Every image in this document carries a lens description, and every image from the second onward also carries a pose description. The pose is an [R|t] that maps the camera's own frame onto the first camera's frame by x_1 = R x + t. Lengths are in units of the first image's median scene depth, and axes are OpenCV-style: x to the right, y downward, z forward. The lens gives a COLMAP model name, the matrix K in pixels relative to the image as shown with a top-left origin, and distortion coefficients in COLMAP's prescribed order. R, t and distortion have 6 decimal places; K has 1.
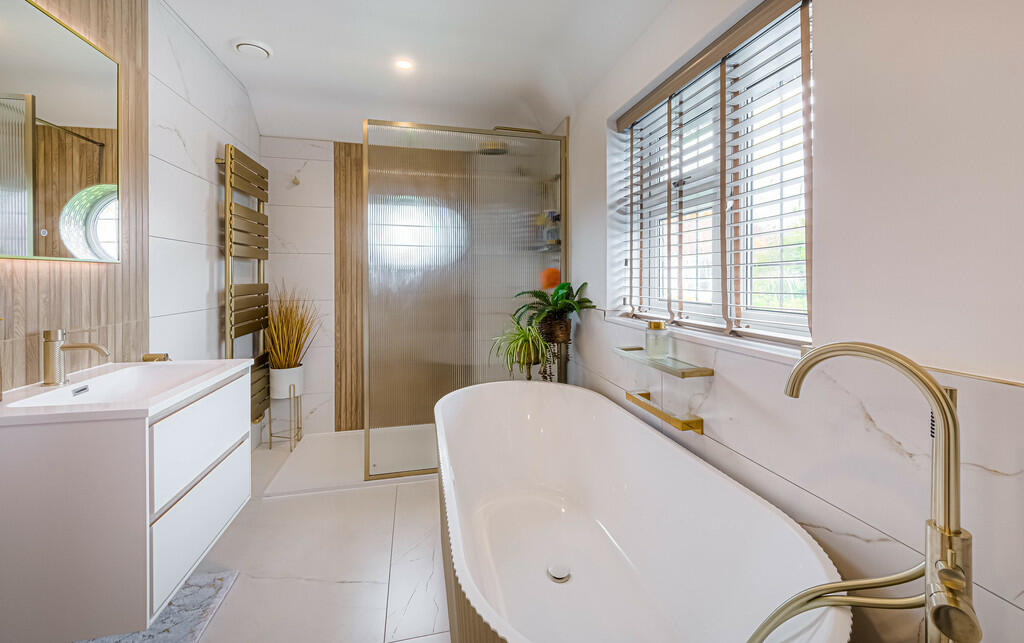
lens RADIAL K [[353.6, 0, 504.9], [0, 353.6, 277.6], [0, 0, 1]] dist [-0.000715, -0.000165]
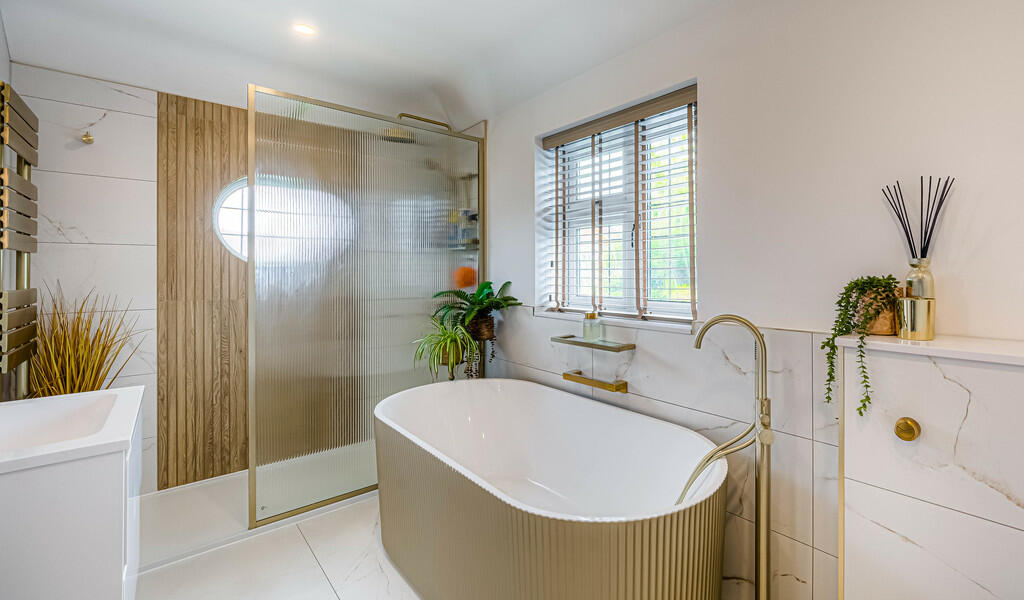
lens RADIAL K [[435.8, 0, 513.1], [0, 435.8, 271.1], [0, 0, 1]] dist [0.000085, 0.000021]
pose [[0.901969, -0.003918, 0.431782, -0.372942], [0.004813, 0.999988, -0.000980, -0.018529], [-0.431773, 0.002962, 0.901977, -0.218348]]
